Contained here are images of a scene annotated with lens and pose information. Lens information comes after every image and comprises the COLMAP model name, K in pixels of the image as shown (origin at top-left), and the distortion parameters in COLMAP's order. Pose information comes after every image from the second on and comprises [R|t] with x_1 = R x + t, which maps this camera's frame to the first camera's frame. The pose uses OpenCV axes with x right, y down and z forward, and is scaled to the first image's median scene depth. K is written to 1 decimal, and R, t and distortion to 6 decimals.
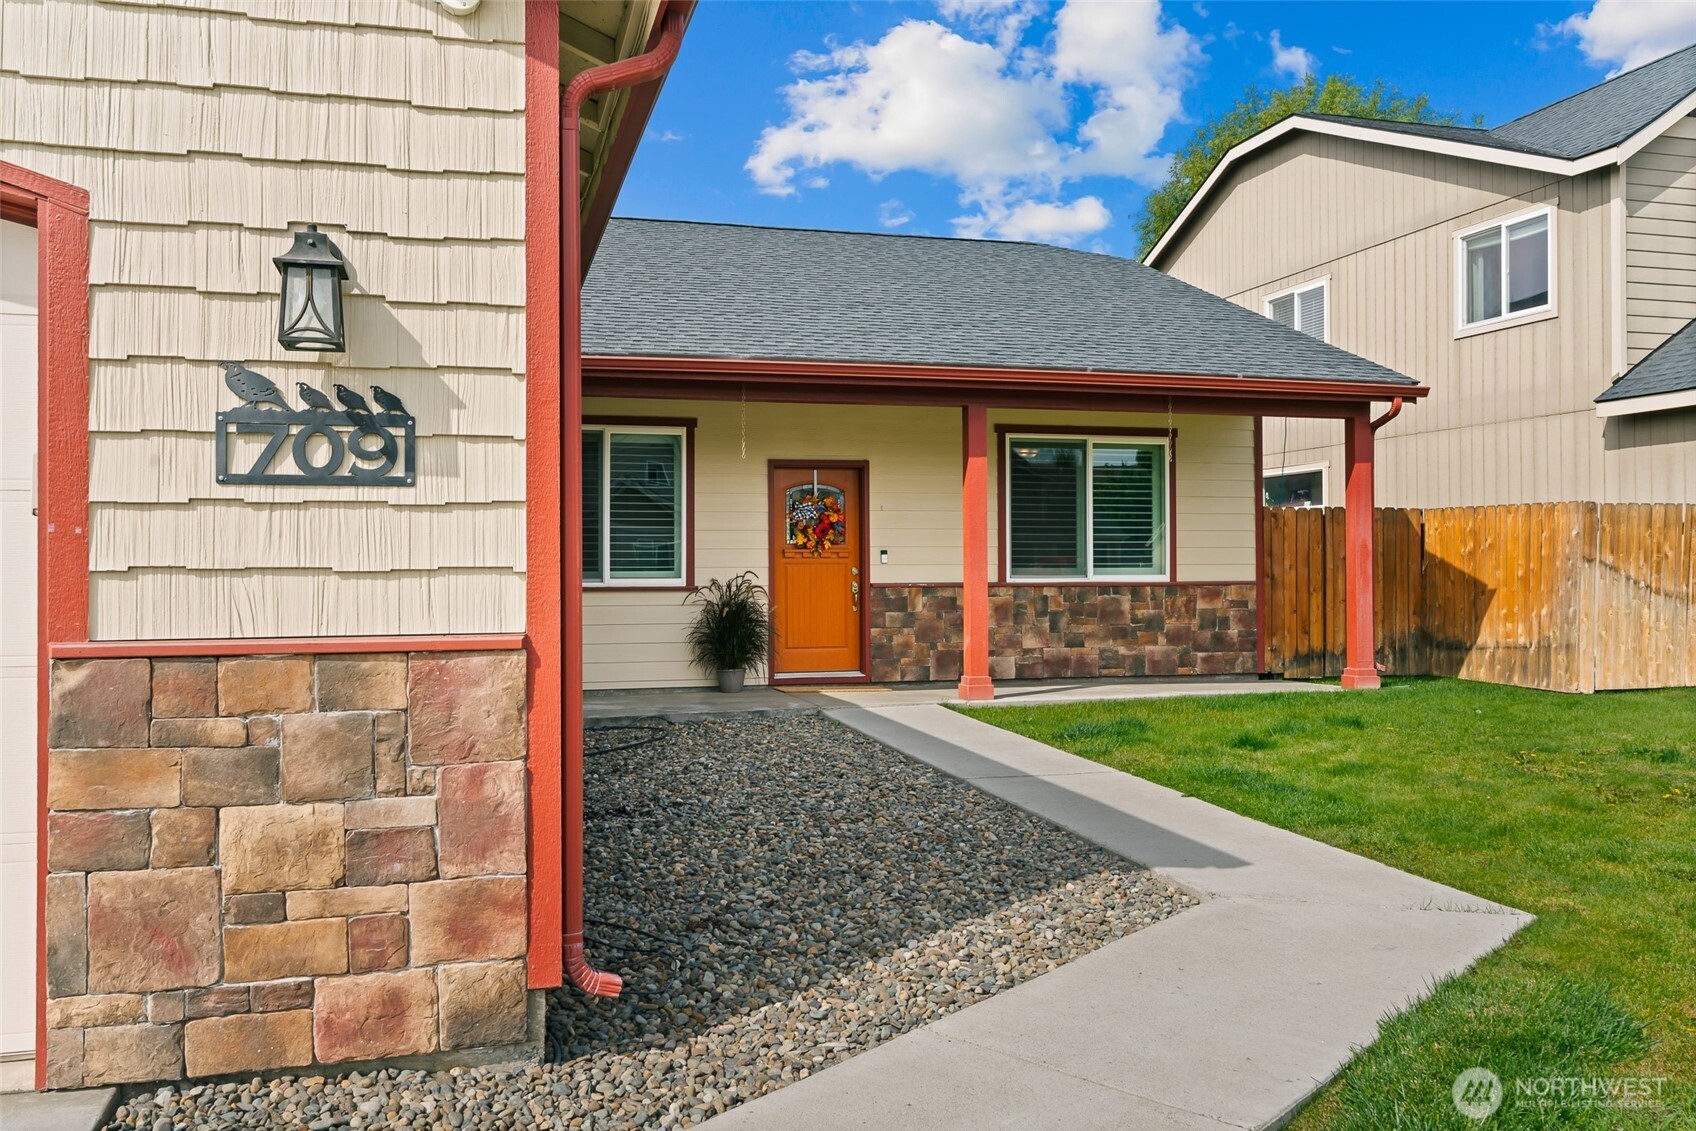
lens RADIAL K [[1393.0, 0, 852.0], [0, 1393.0, 564.6], [0, 0, 1]] dist [0.014612, 0.004900]
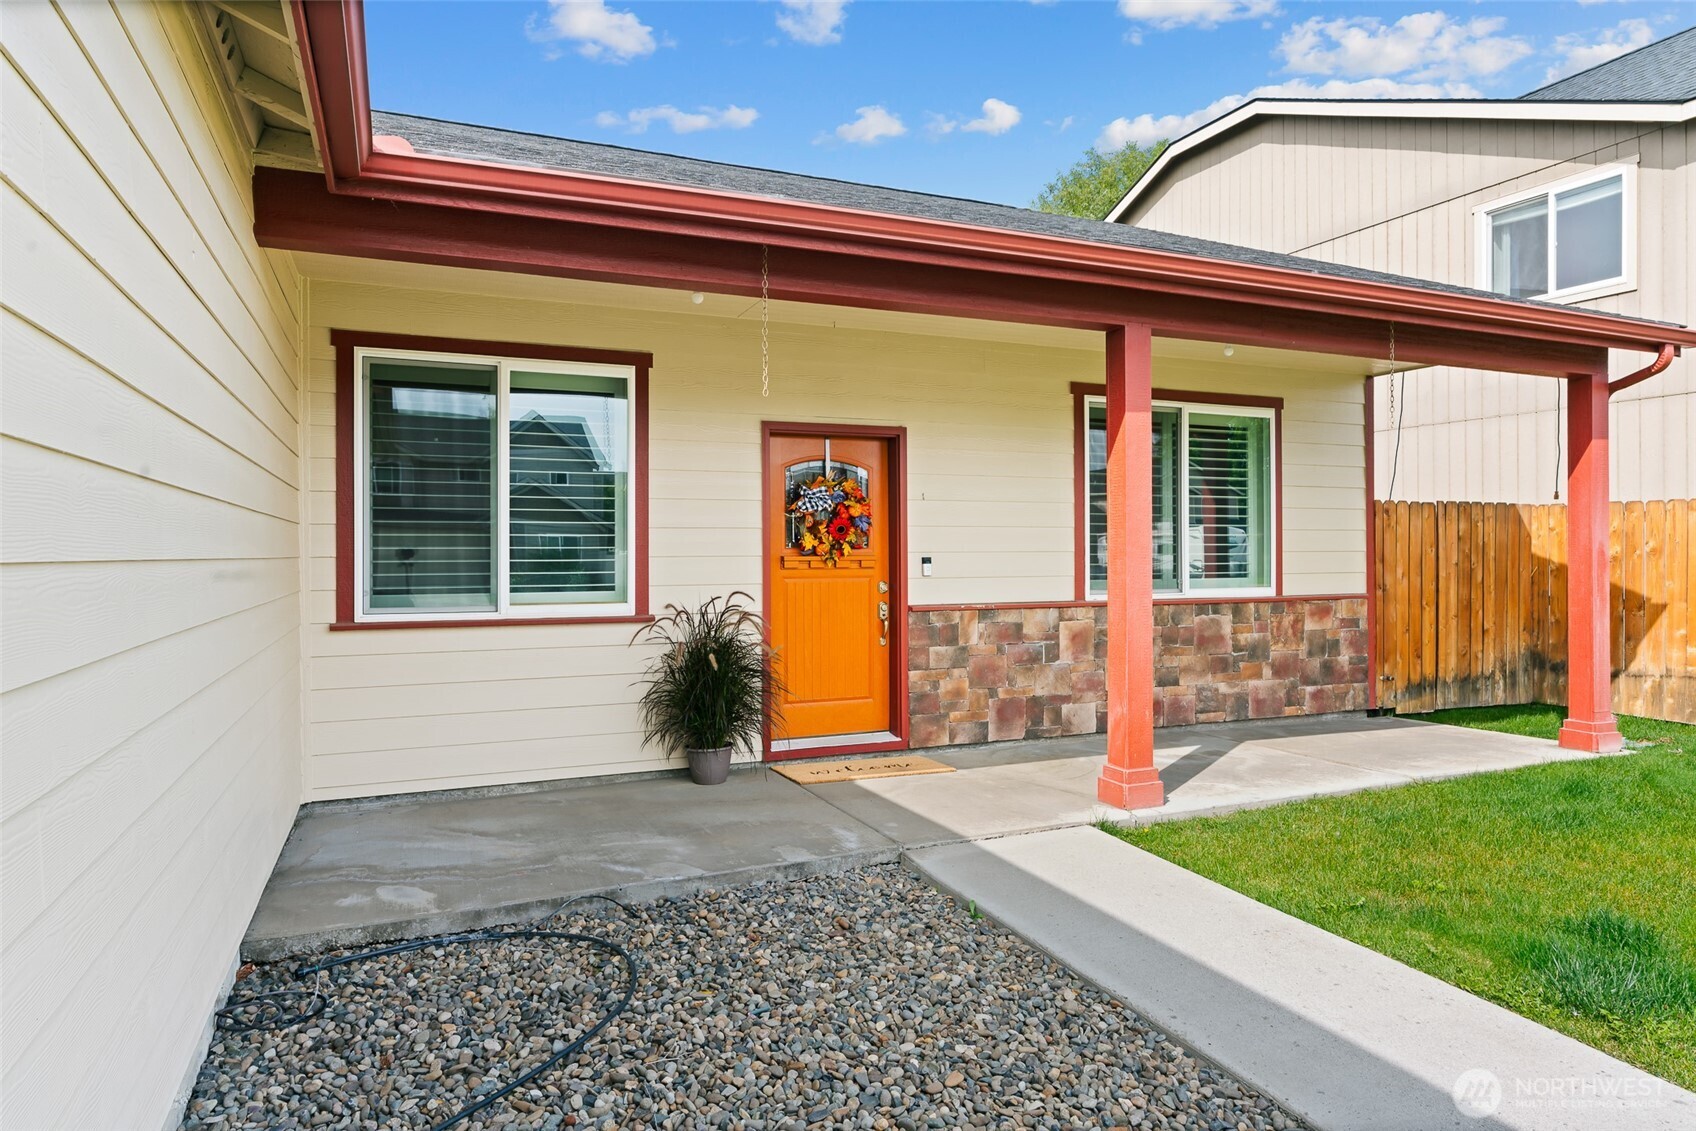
lens RADIAL K [[1006.9, 0, 892.2], [0, 1006.9, 556.9], [0, 0, 1]] dist [-0.001320, 0.001863]
pose [[0.984444, -0.001660, 0.175690, -0.079503], [0.000415, 0.999975, 0.007122, -0.013653], [-0.175697, -0.006938, 0.984420, 0.495783]]
